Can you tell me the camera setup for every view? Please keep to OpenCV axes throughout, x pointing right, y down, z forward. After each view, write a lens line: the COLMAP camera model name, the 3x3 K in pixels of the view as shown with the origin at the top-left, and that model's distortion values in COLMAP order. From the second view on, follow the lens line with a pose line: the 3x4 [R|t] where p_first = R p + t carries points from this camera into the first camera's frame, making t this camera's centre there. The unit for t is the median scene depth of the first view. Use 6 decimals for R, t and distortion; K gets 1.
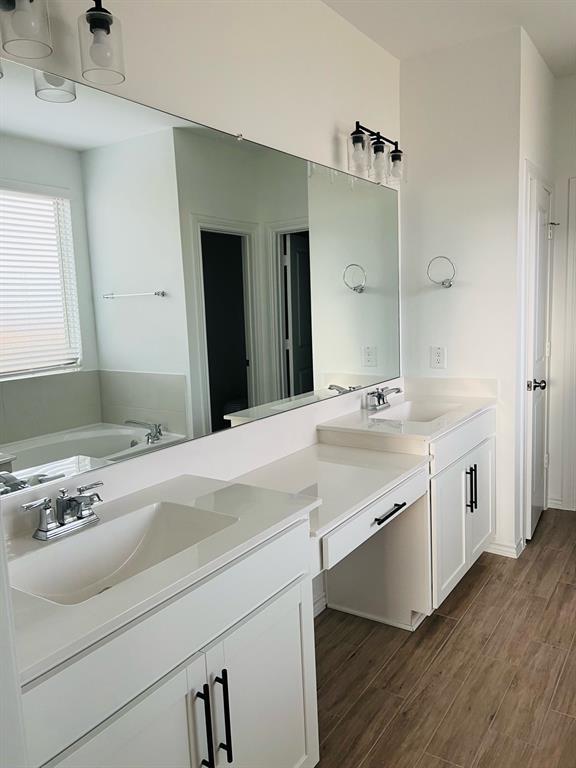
lens RADIAL K [[572.8, 0, 291.3], [0, 572.8, 384.0], [0, 0, 1]] dist [0.041776, -0.050607]
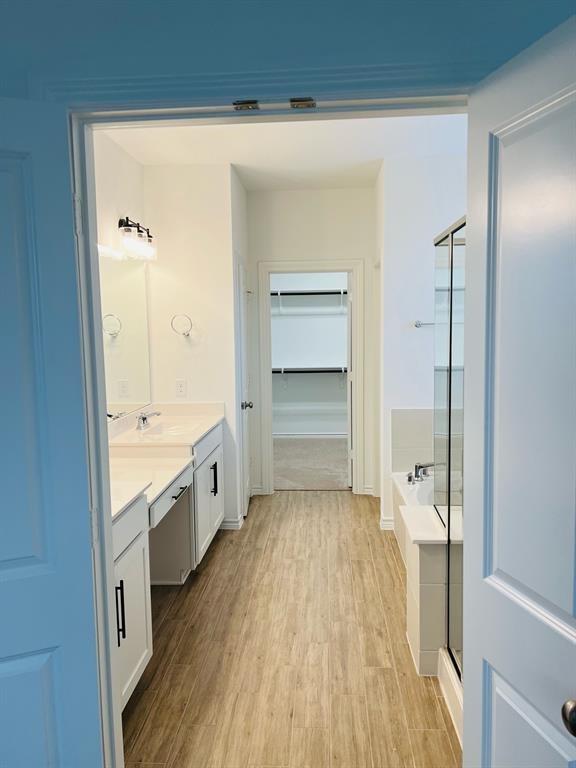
lens RADIAL K [[572.8, 0, 287.3], [0, 572.8, 383.2], [0, 0, 1]] dist [0.041776, -0.050607]
pose [[0.859687, -0.022047, 0.510345, -0.289827], [0.047575, 0.998181, -0.037020, 0.006840], [-0.508600, 0.056105, 0.859173, -0.377212]]
